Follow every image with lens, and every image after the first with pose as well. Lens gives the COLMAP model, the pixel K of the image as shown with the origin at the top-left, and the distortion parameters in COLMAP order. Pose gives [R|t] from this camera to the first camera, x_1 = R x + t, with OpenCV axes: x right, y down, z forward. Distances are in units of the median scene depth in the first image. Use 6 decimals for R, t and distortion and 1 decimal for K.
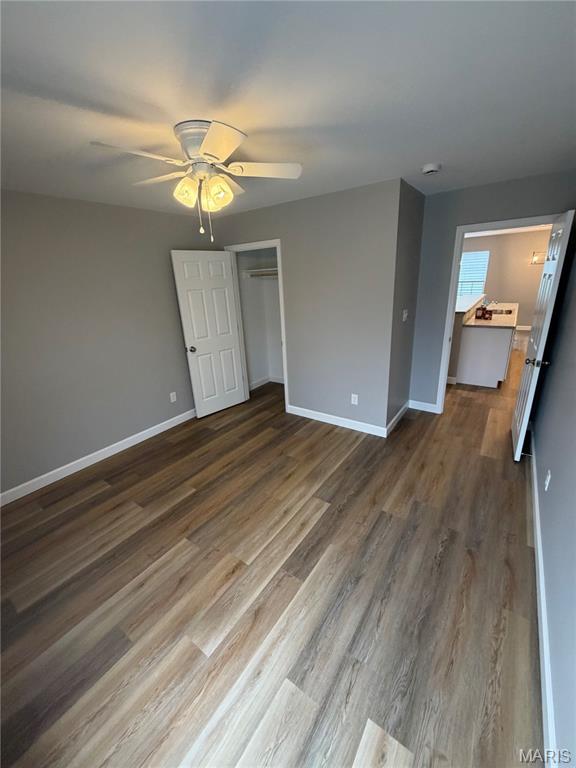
lens RADIAL K [[306.7, 0, 289.9], [0, 306.7, 387.6], [0, 0, 1]] dist [-0.001161, 0.000262]
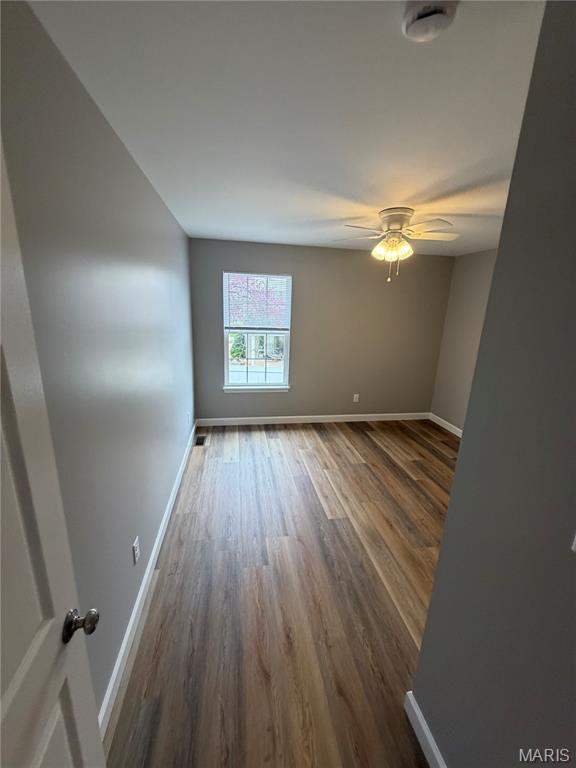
lens RADIAL K [[304.7, 0, 289.1], [0, 304.7, 381.1], [0, 0, 1]] dist [0.000680, 0.000061]
pose [[-0.708596, 0.195378, -0.678026, 0.875157], [-0.241882, 0.835422, 0.493521, -0.518092], [0.662861, 0.513710, -0.544718, 1.281049]]
